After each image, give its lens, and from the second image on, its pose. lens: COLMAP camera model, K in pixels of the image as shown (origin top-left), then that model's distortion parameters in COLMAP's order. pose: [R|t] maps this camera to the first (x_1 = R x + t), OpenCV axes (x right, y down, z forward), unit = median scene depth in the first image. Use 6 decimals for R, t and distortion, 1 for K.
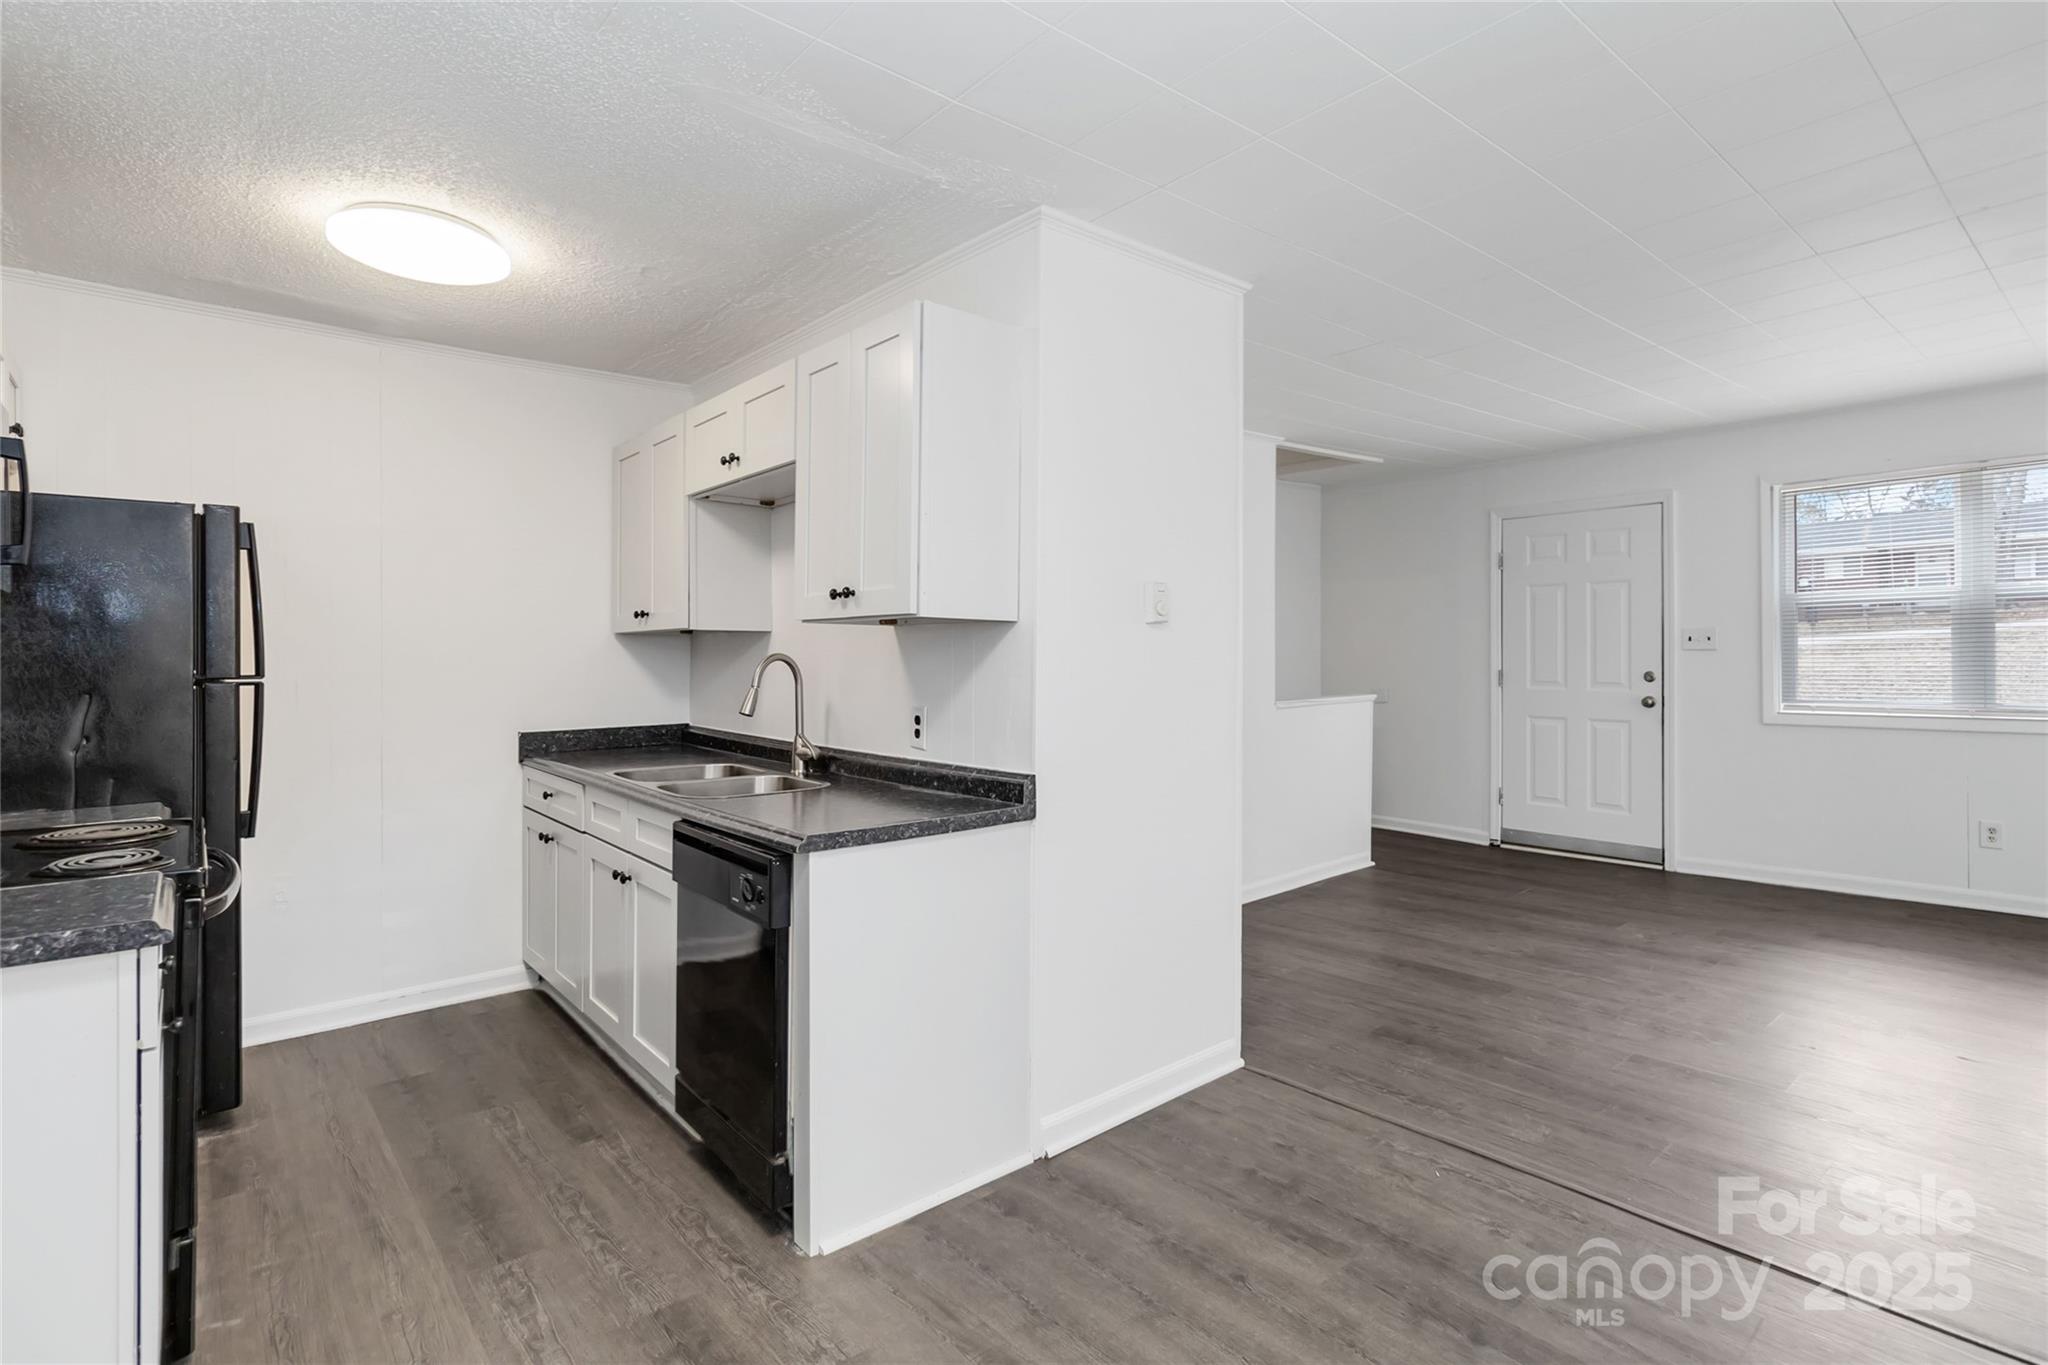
lens RADIAL K [[971.9, 0, 1030.7], [0, 971.9, 642.2], [0, 0, 1]] dist [0.001859, -0.000092]
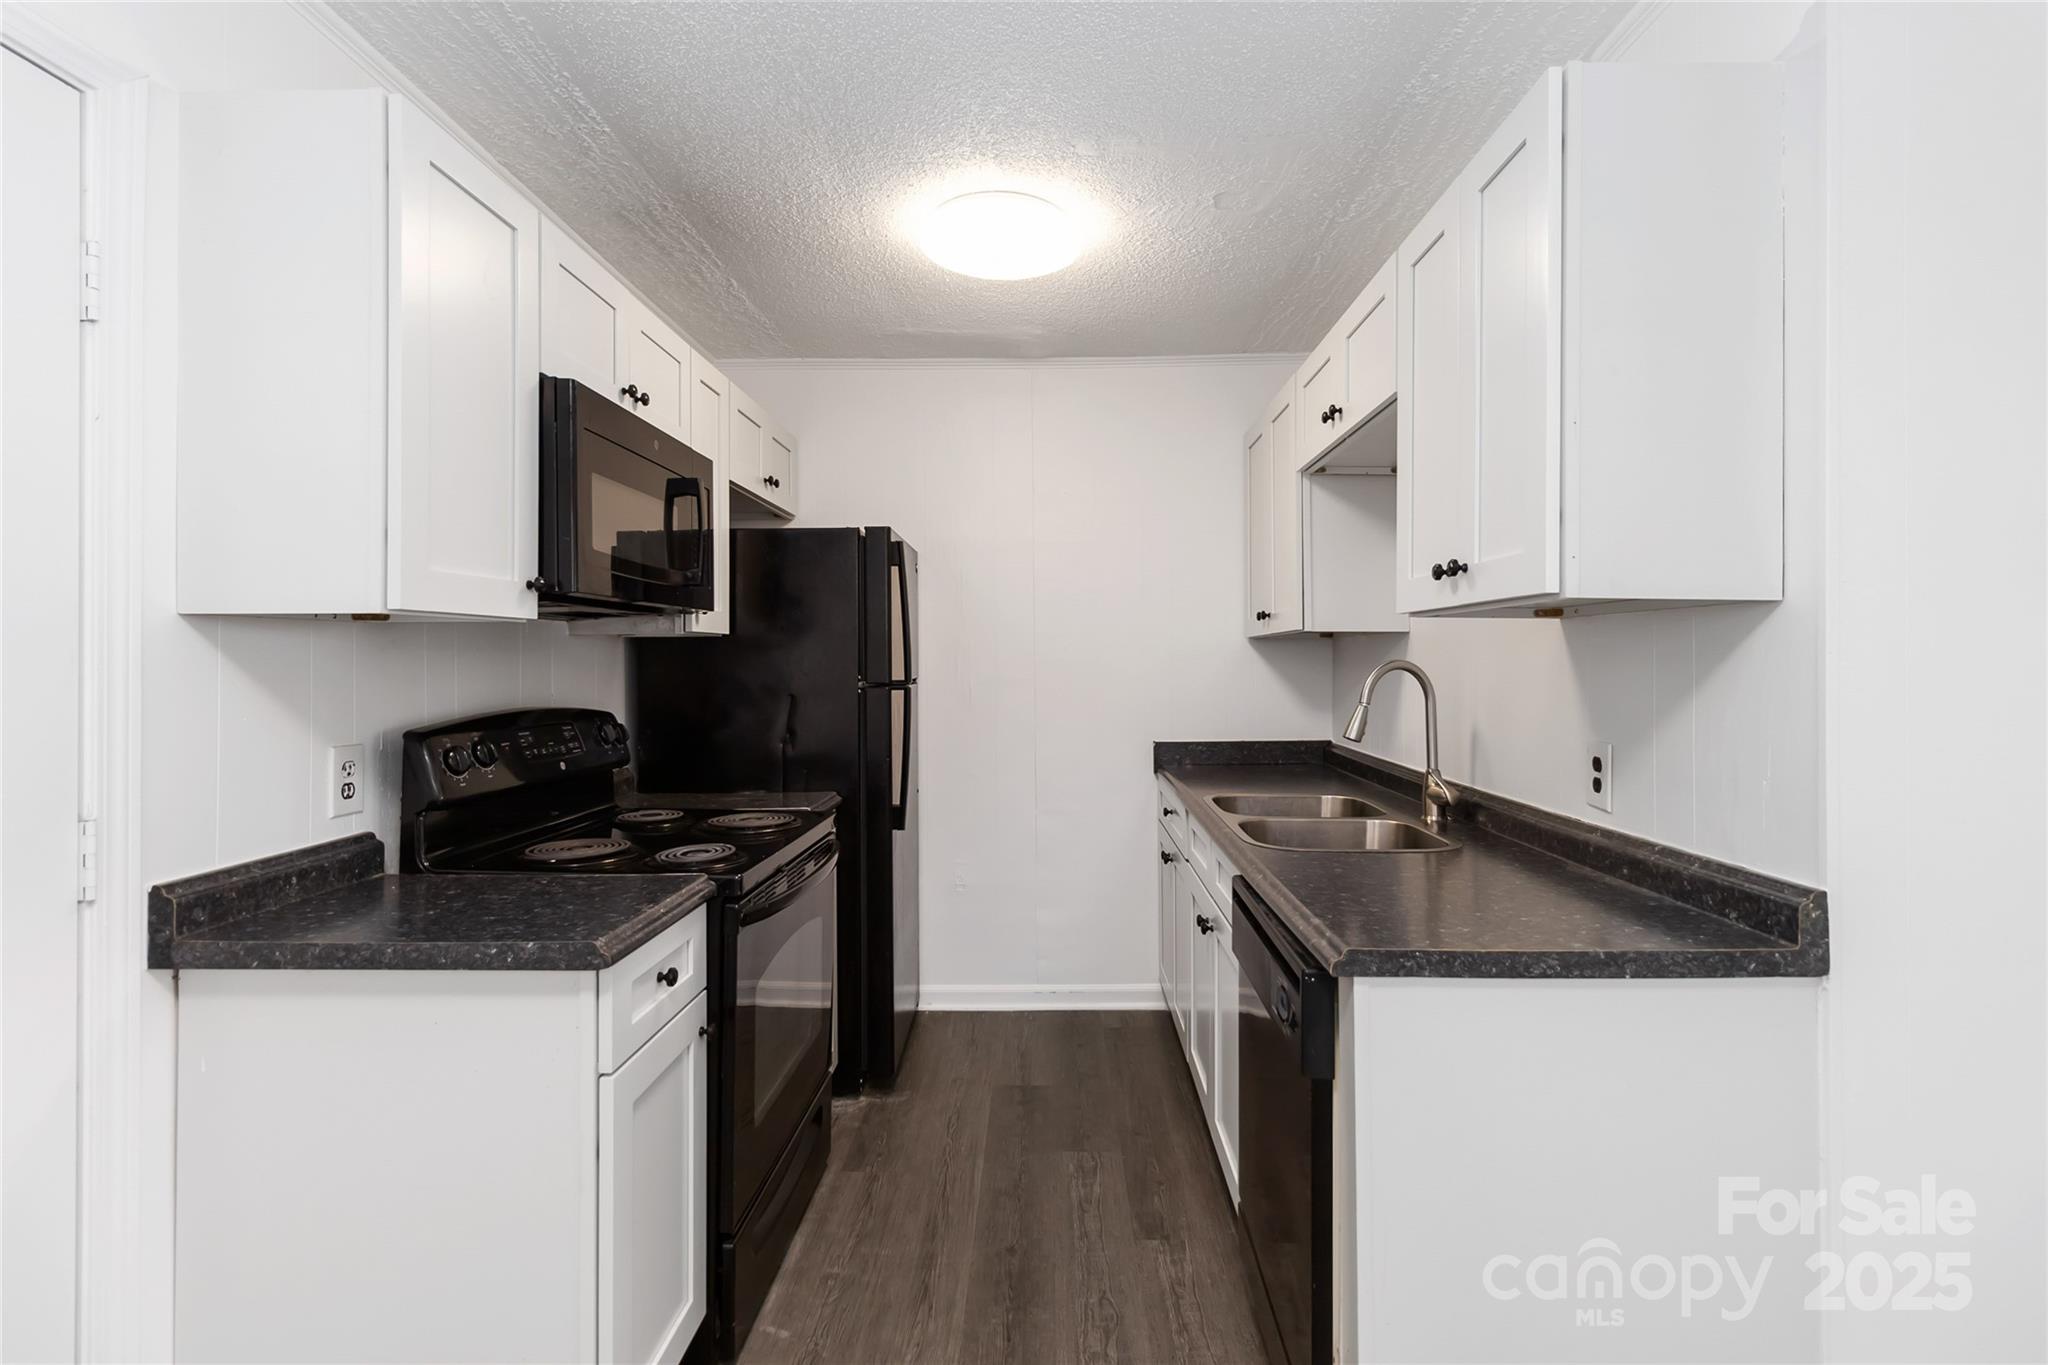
lens RADIAL K [[971.9, 0, 1030.7], [0, 971.9, 642.2], [0, 0, 1]] dist [0.001859, -0.000092]
pose [[0.756267, -0.012940, -0.654135, 0.022137], [0.008960, 0.999915, -0.009421, 0.002688], [0.654202, 0.001264, 0.756319, 0.285082]]
